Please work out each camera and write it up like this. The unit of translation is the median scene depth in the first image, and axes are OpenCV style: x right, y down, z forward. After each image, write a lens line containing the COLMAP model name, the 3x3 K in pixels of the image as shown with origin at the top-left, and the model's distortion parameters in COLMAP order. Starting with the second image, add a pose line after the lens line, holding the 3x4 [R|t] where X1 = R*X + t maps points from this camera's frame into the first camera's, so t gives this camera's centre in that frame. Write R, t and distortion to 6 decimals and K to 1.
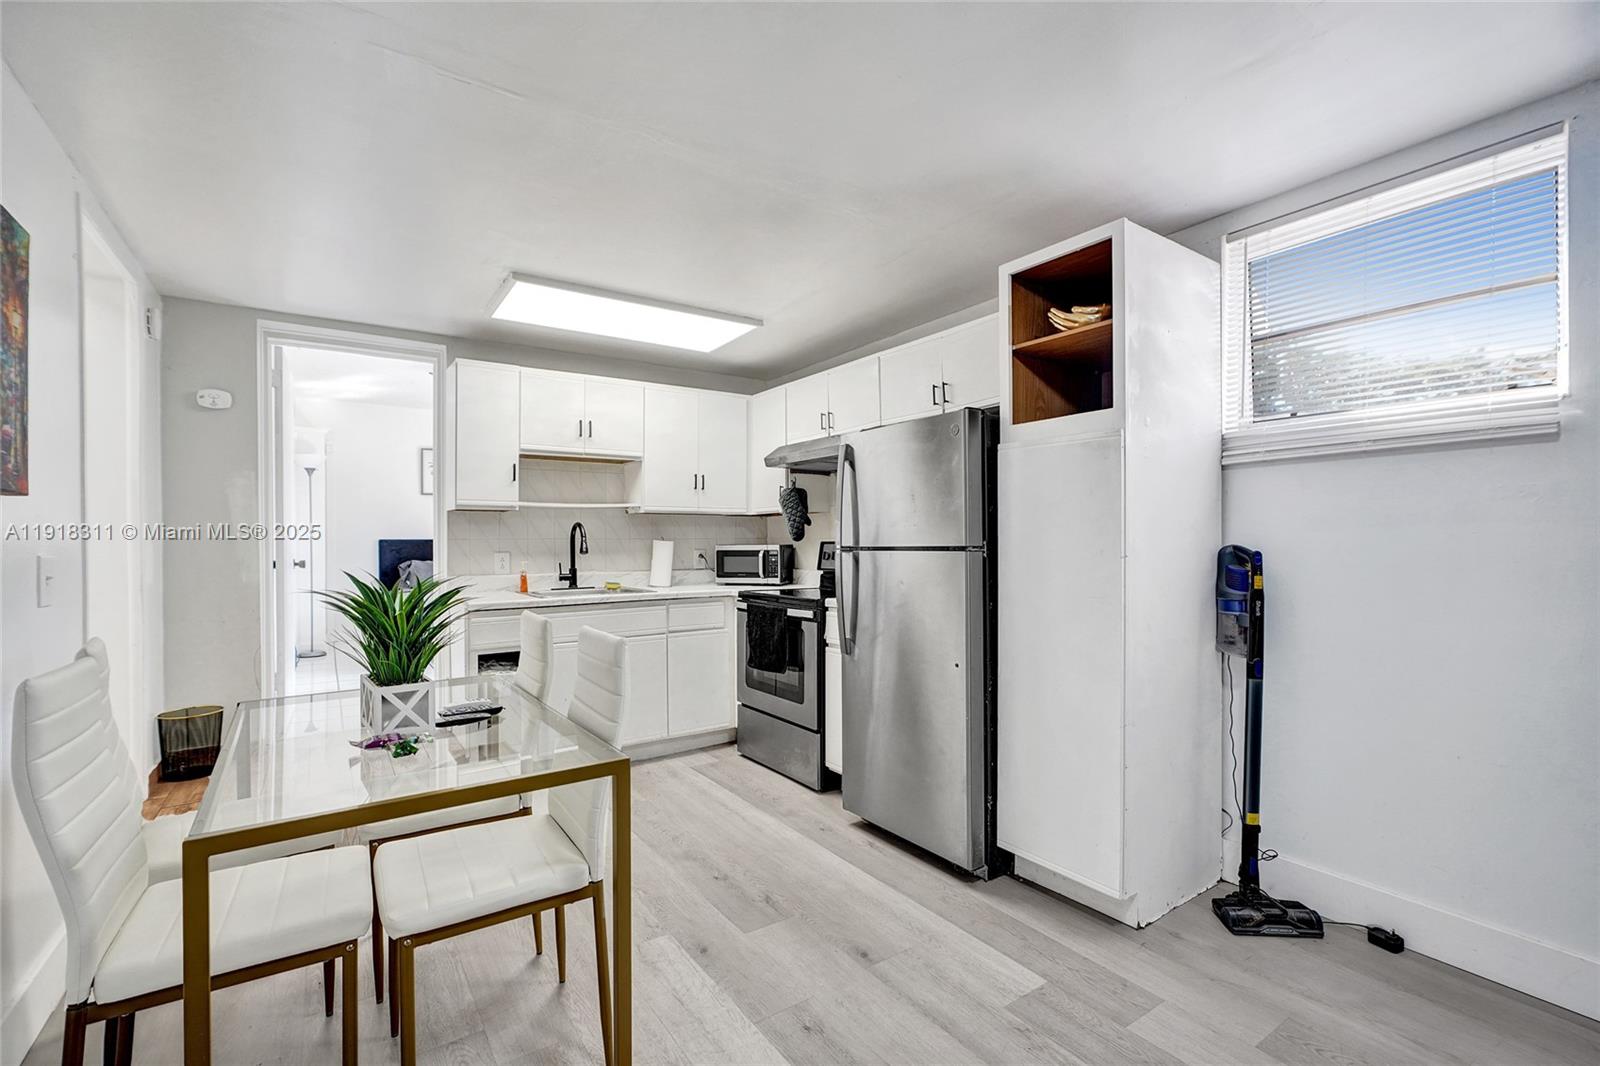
lens RADIAL K [[710.8, 0, 803.3], [0, 710.8, 546.5], [0, 0, 1]] dist [-0.008303, 0.000652]
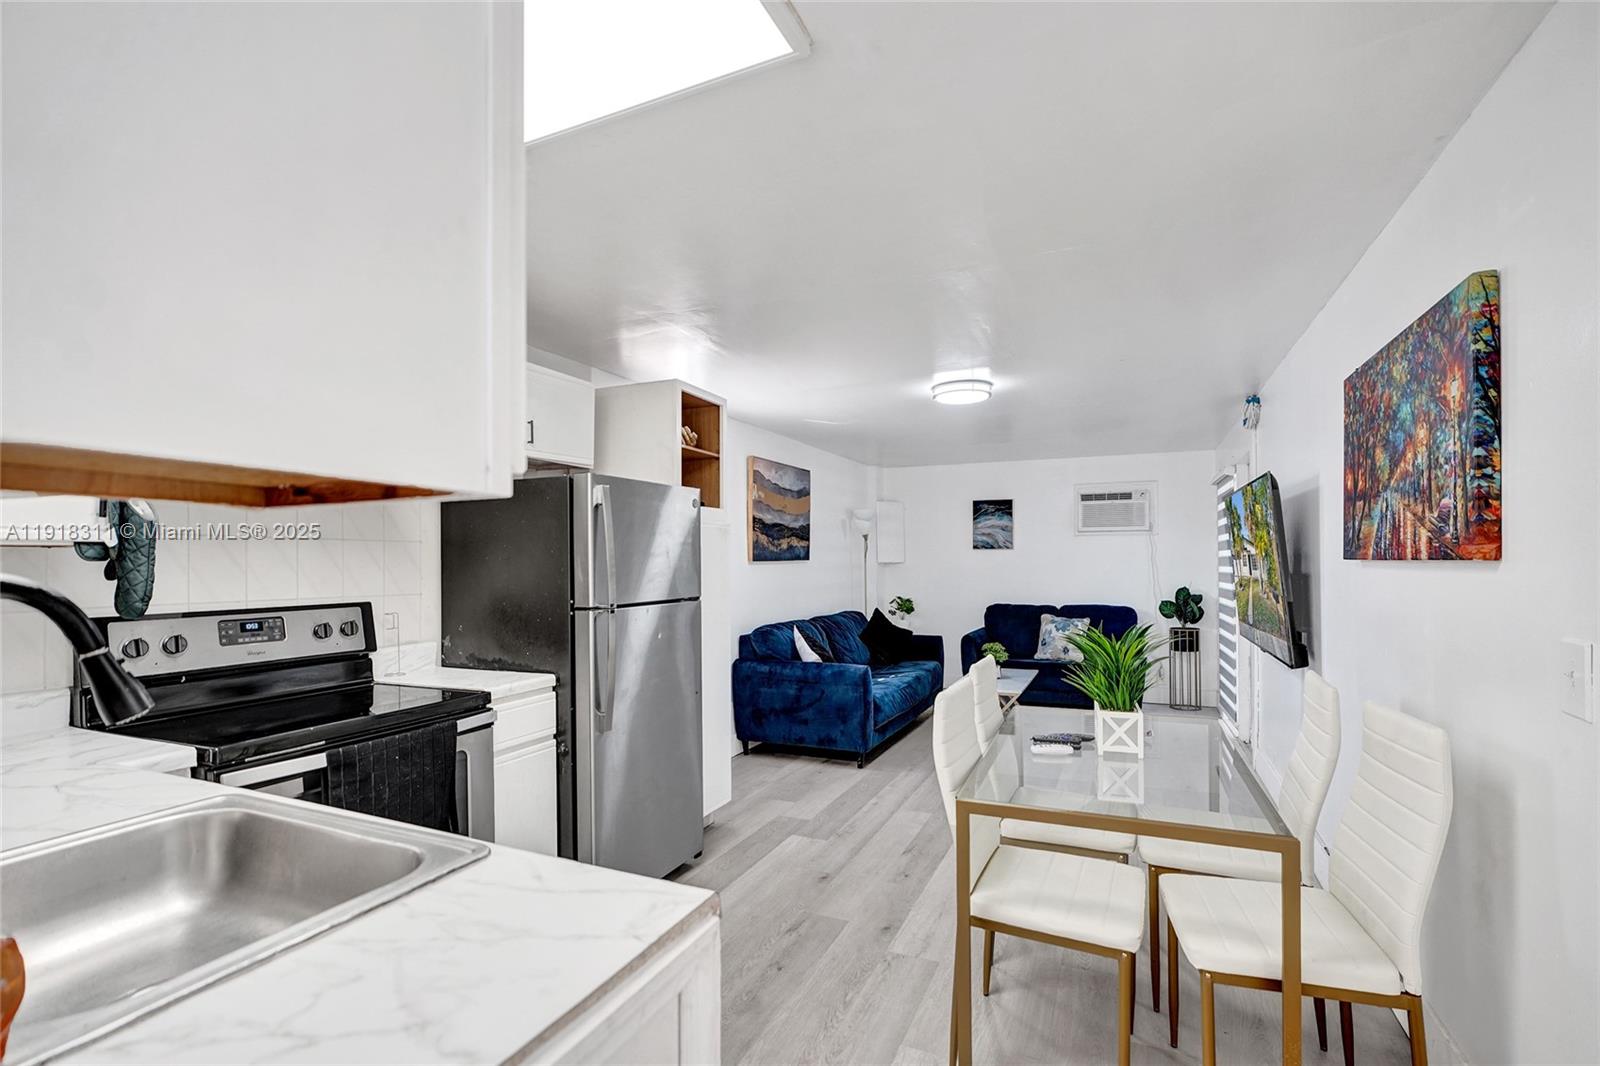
lens RADIAL K [[725.0, 0, 803.4], [0, 725.0, 555.1], [0, 0, 1]] dist [-0.004336, 0.000003]
pose [[-0.519778, 0.018470, 0.854102, -0.764187], [0.015307, 0.999807, -0.012305, -0.042892], [-0.854164, 0.006678, -0.519960, 1.177897]]
